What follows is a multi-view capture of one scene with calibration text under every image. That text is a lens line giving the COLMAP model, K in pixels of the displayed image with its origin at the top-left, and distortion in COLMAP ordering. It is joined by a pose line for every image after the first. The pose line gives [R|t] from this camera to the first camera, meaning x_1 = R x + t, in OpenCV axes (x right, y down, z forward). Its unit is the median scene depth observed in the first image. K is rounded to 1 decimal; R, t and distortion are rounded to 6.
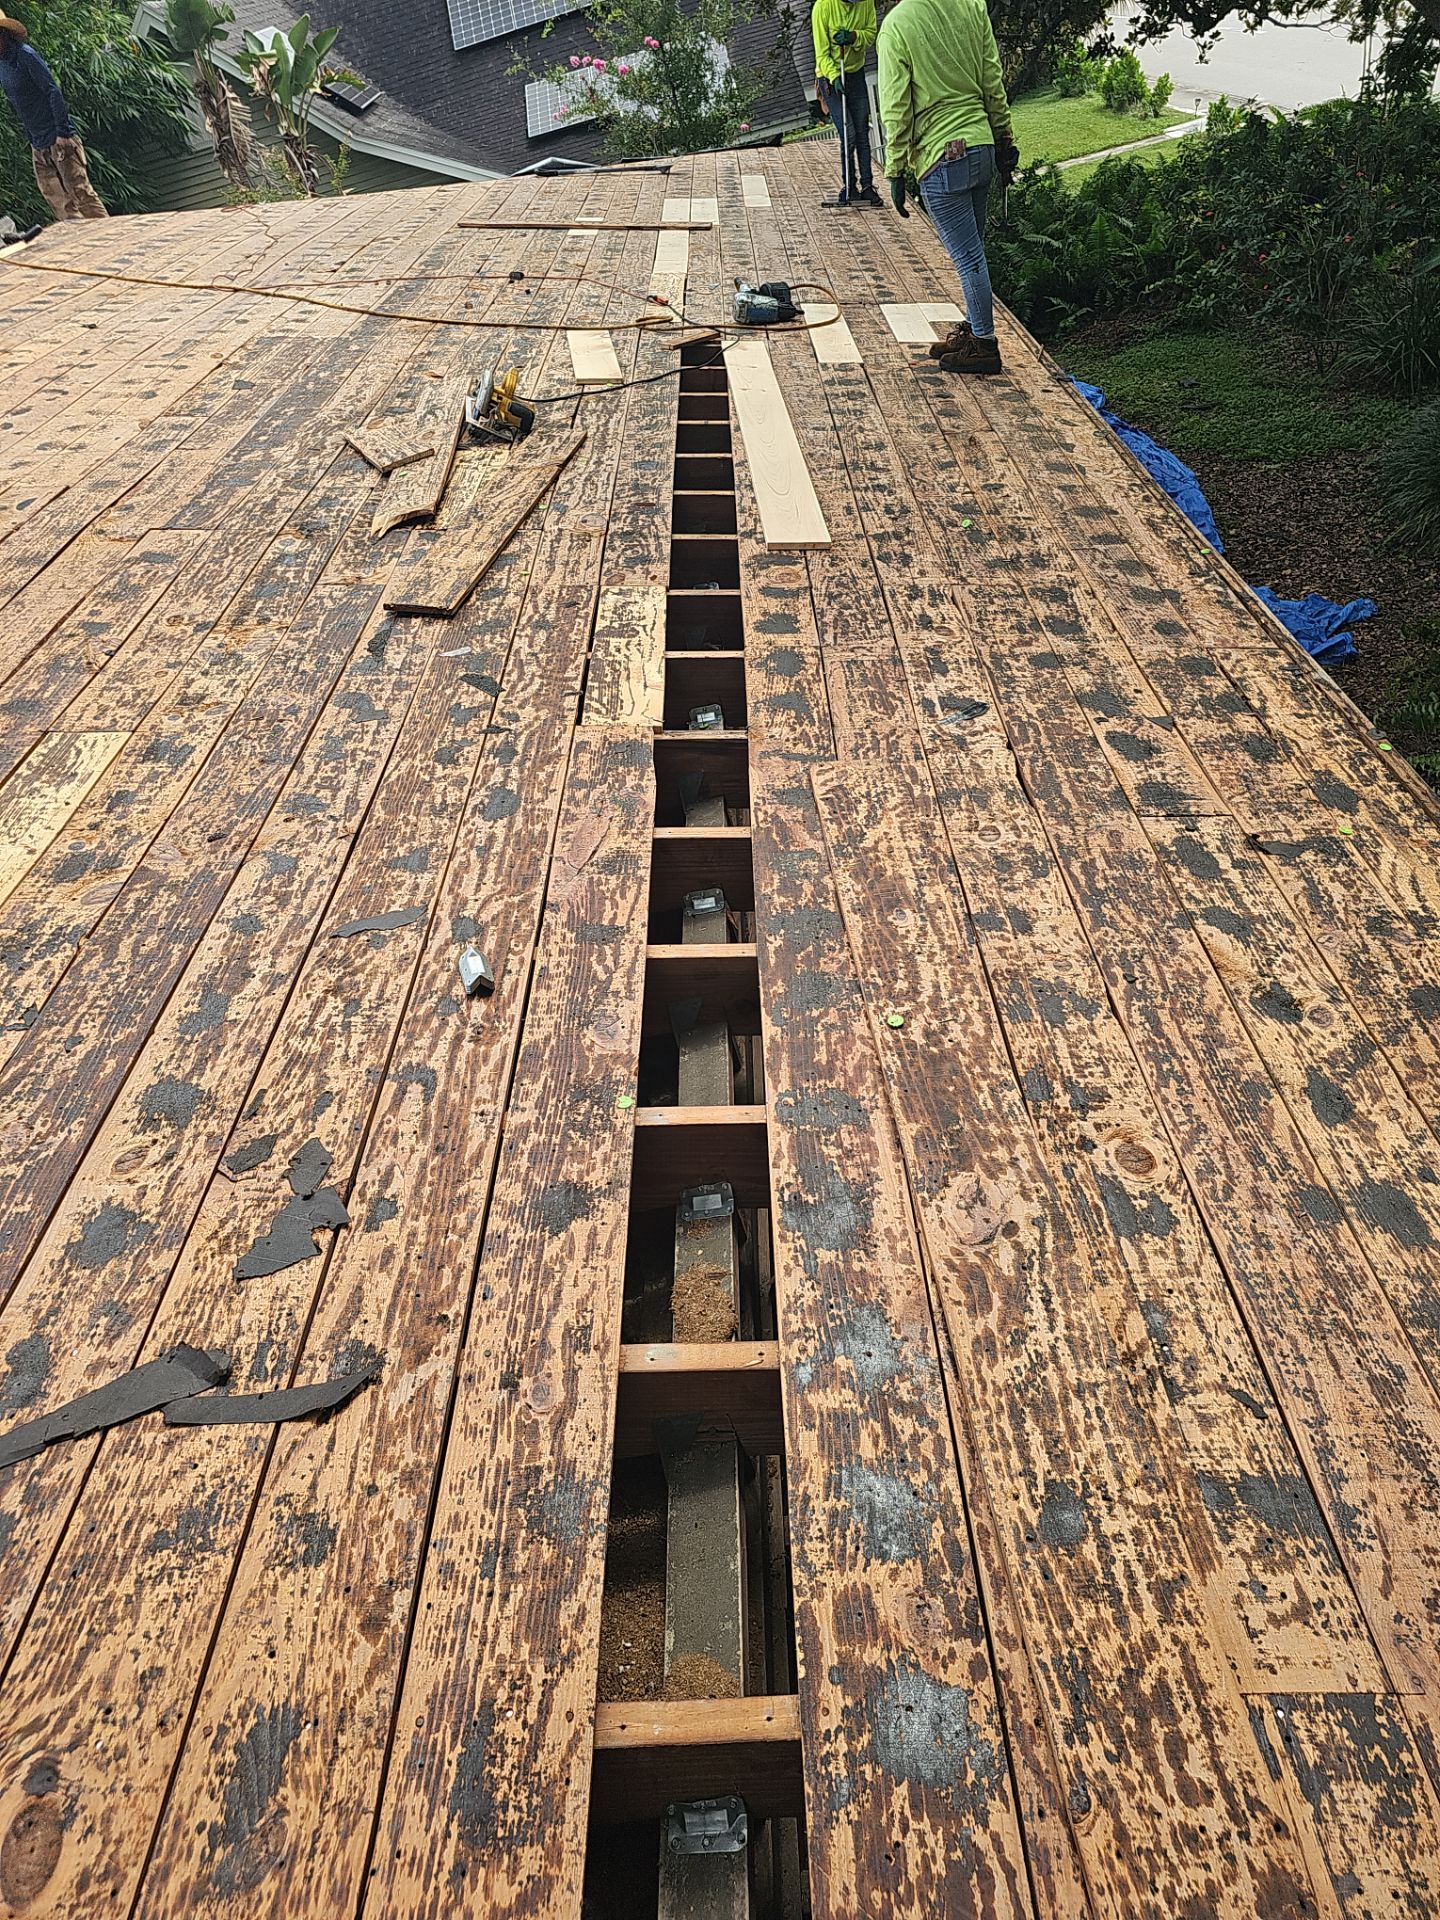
lens RADIAL K [[1276.8, 0, 703.9], [0, 1276.8, 1022.1], [0, 0, 1]] dist [0.058980, -0.048887]
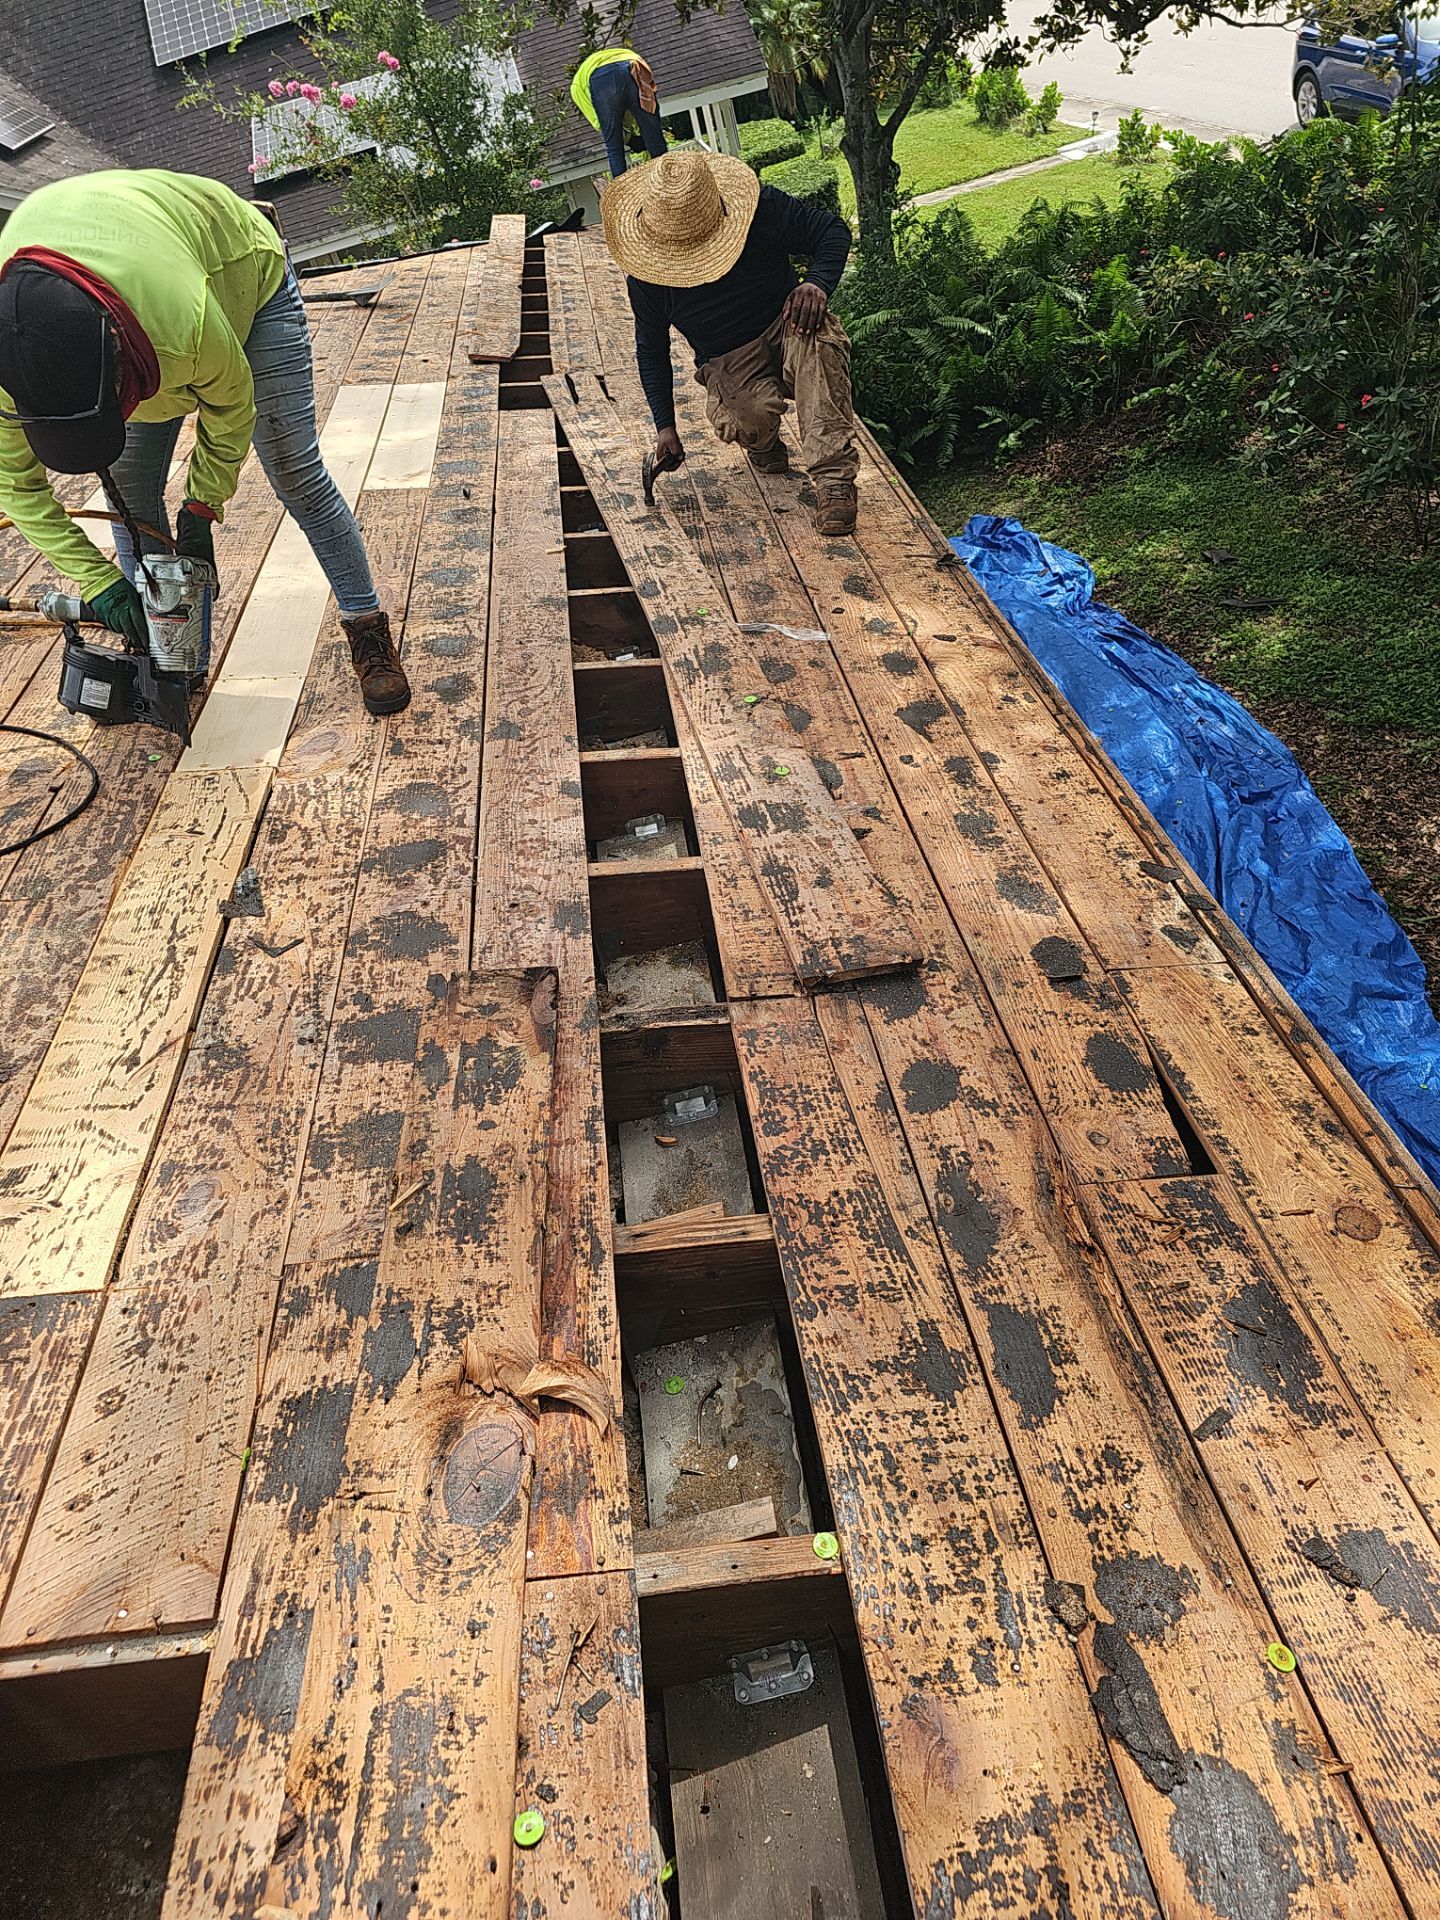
lens RADIAL K [[1276.8, 0, 714.1], [0, 1276.8, 974.5], [0, 0, 1]] dist [0.058980, -0.048887]
pose [[0.993360, -0.073023, 0.088902, 0.140251], [0.074980, 0.997006, -0.018878, -1.026123], [-0.087258, 0.025419, 0.995861, 1.305755]]
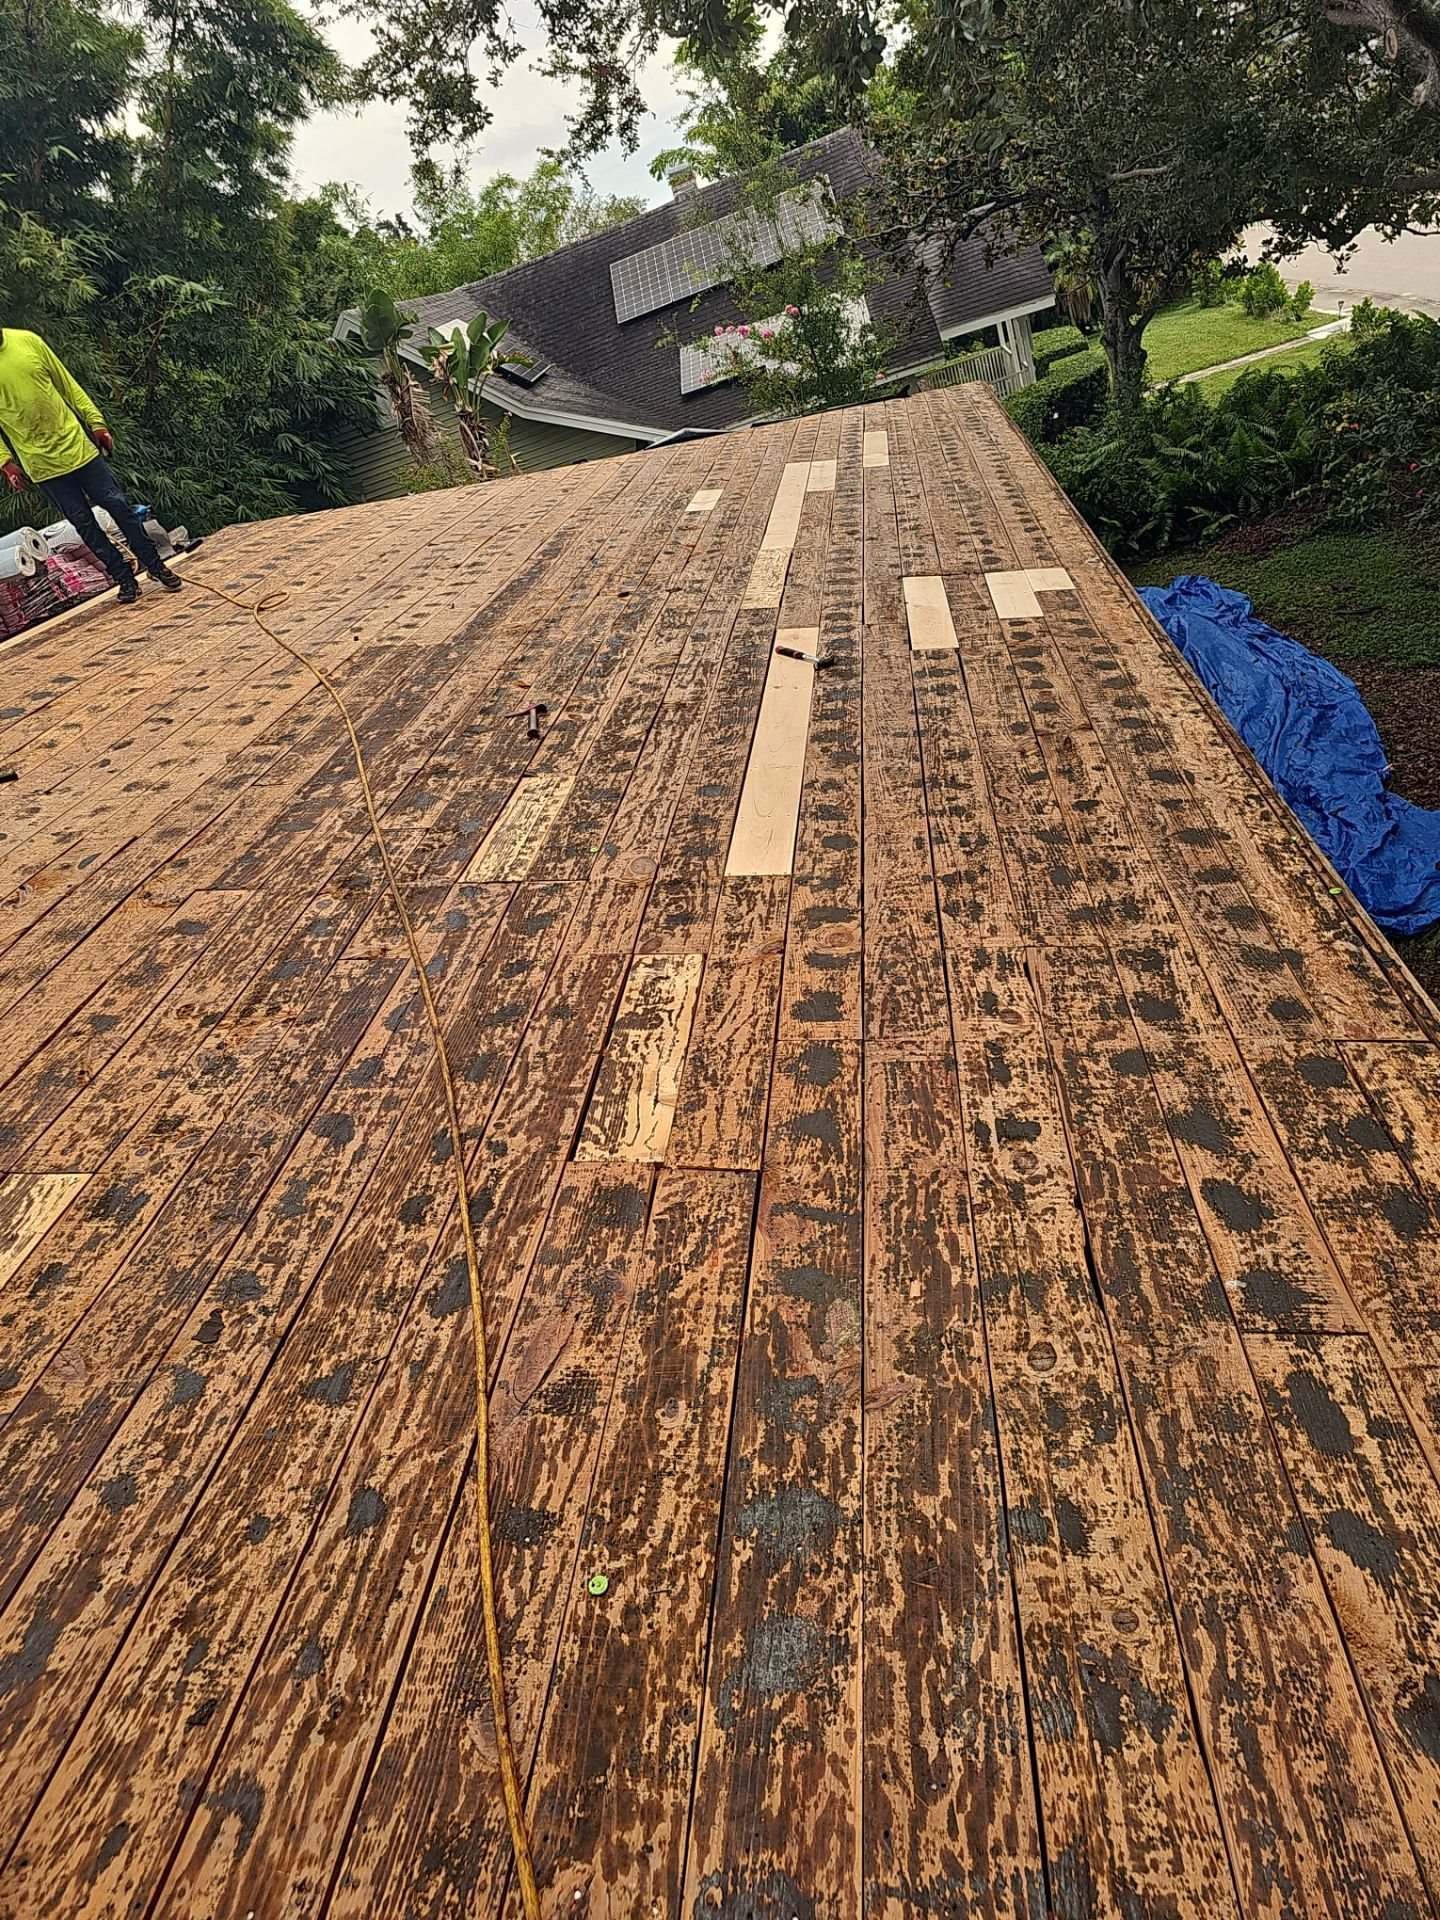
lens RADIAL K [[1276.8, 0, 689.1], [0, 1276.8, 978.0], [0, 0, 1]] dist [0.058980, -0.048887]
pose [[0.990063, -0.009781, -0.140286, 0.089002], [-0.011753, 0.988333, -0.151855, -0.187247], [0.140135, 0.151995, 0.978397, 0.114283]]
